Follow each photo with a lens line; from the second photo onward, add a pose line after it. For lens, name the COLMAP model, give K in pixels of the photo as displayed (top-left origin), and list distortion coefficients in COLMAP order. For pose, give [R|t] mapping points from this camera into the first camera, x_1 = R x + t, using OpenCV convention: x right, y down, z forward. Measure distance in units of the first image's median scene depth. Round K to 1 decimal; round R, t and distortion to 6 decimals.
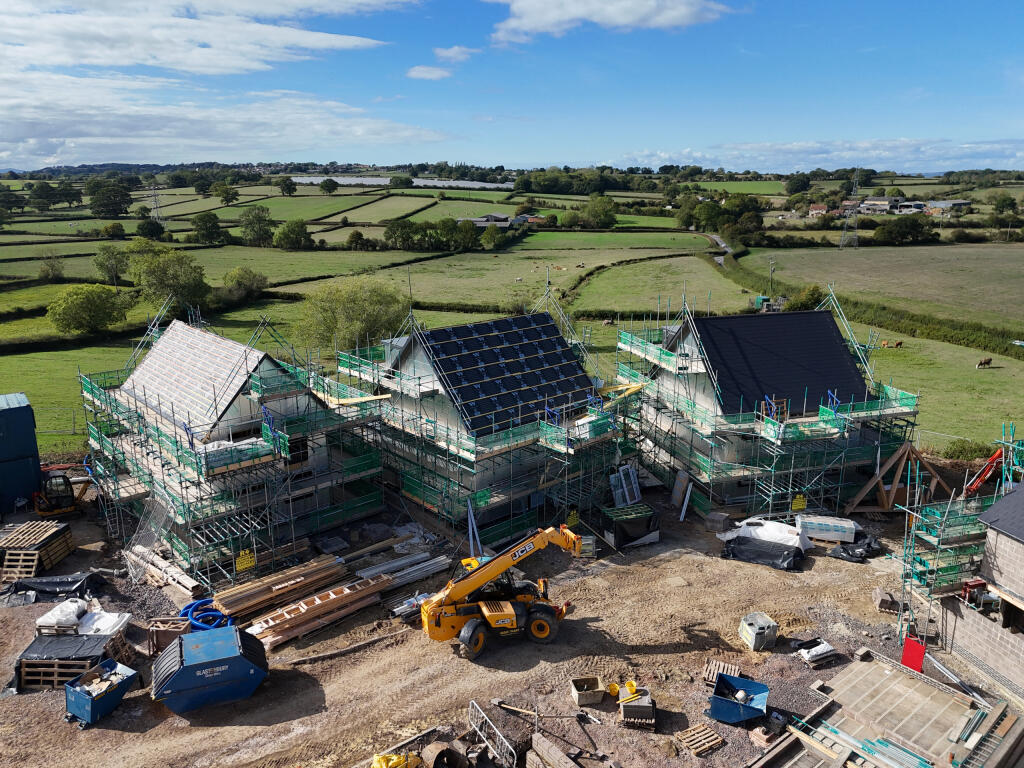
lens RADIAL K [[756.2, 0, 509.6], [0, 756.2, 379.9], [0, 0, 1]] dist [0.078890, -0.079446]
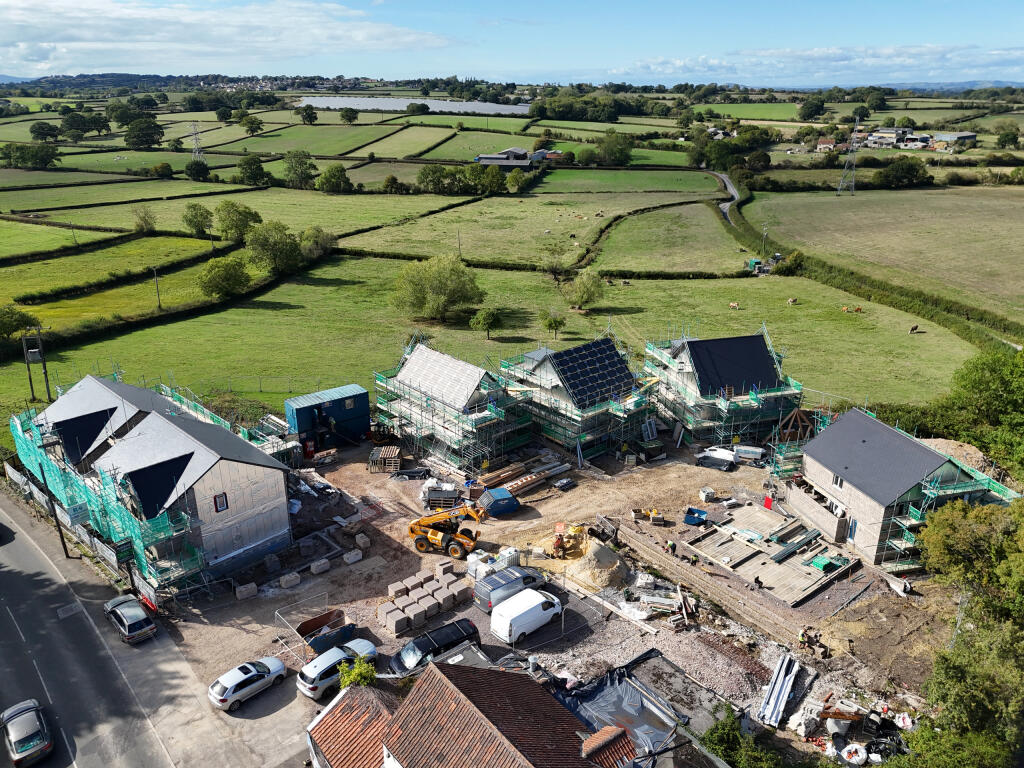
lens RADIAL K [[756.2, 0, 509.6], [0, 756.2, 379.9], [0, 0, 1]] dist [0.078890, -0.079446]
pose [[0.999951, 0.005450, -0.008252, -0.020431], [-0.004537, 0.994258, 0.106917, -0.020868], [0.008787, -0.106875, 0.994234, -0.099075]]
